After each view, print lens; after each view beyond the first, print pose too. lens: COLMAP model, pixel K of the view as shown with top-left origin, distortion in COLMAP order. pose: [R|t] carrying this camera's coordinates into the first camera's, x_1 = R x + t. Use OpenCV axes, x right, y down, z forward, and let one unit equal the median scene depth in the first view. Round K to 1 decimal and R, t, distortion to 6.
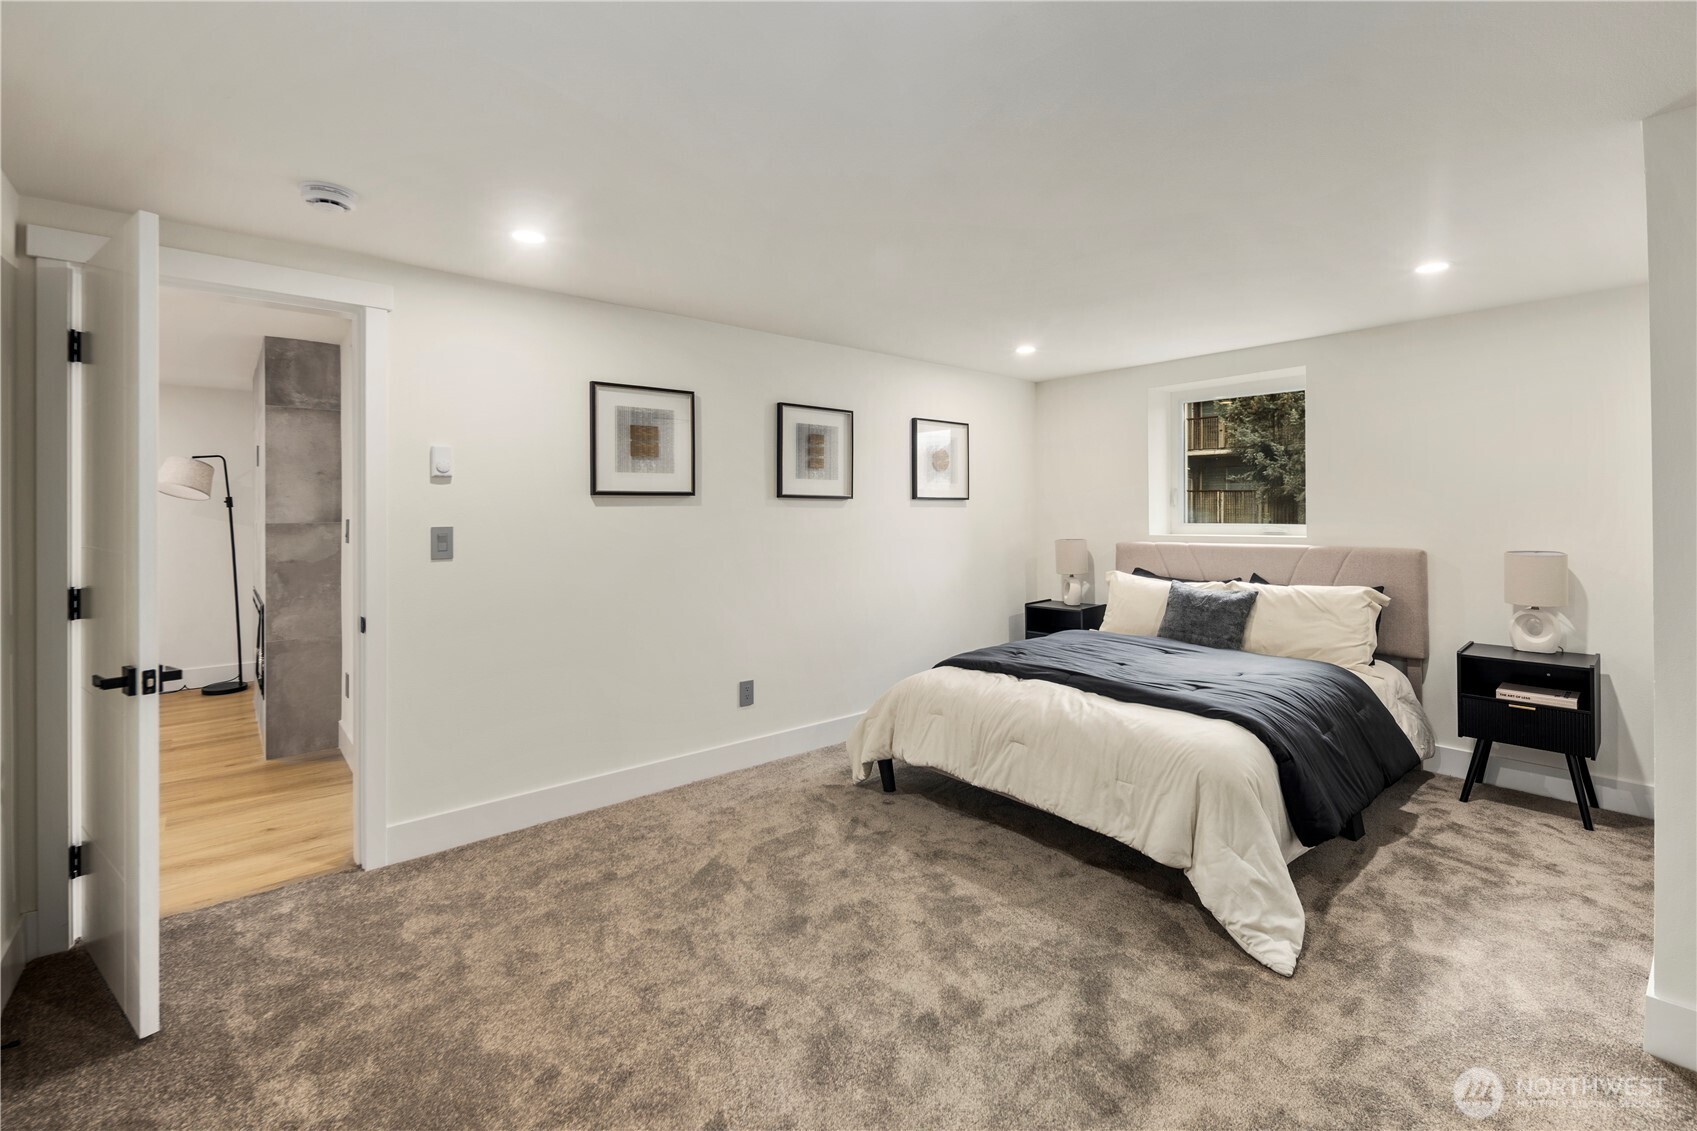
lens RADIAL K [[736.5, 0, 852.9], [0, 736.5, 525.6], [0, 0, 1]] dist [-0.000859, -0.000348]
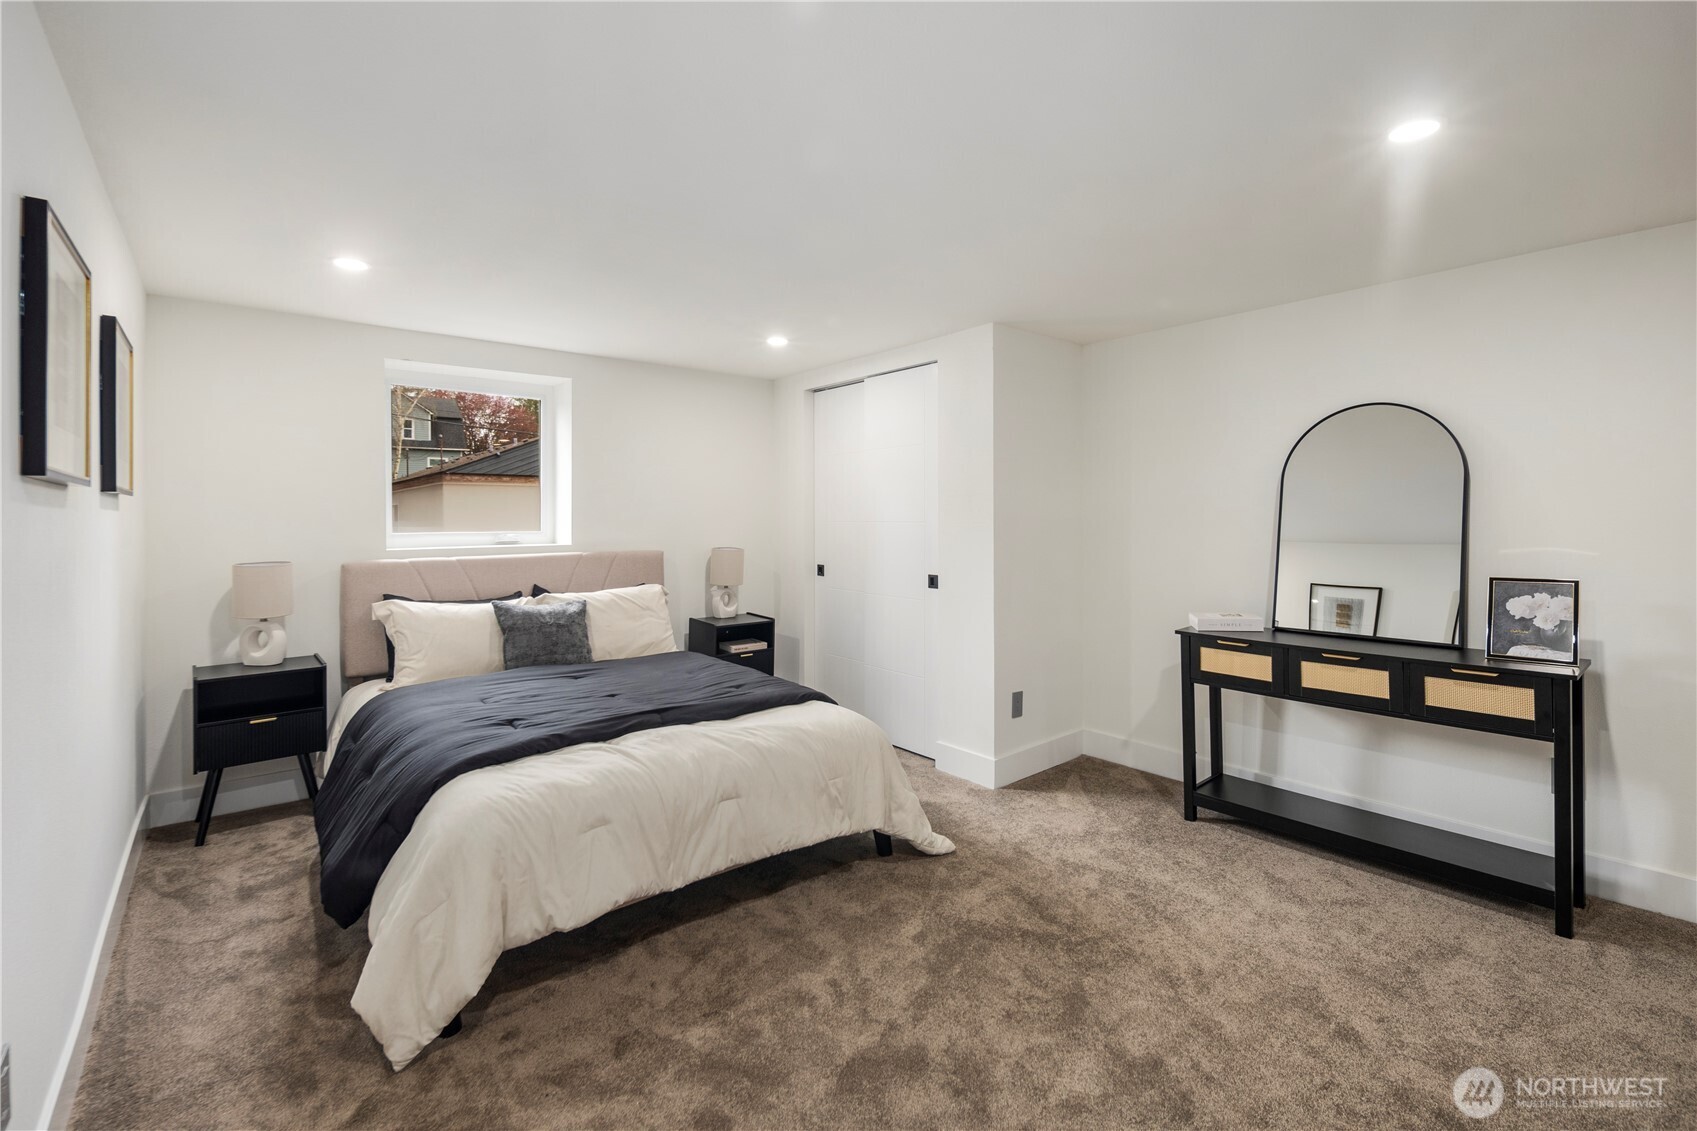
lens RADIAL K [[736.5, 0, 852.9], [0, 736.5, 525.6], [0, 0, 1]] dist [-0.000859, -0.000348]
pose [[0.025042, 0.008877, 0.999647, -0.496029], [0.026150, 0.999613, -0.009532, 0.010569], [-0.999344, 0.026379, 0.024800, 0.718988]]
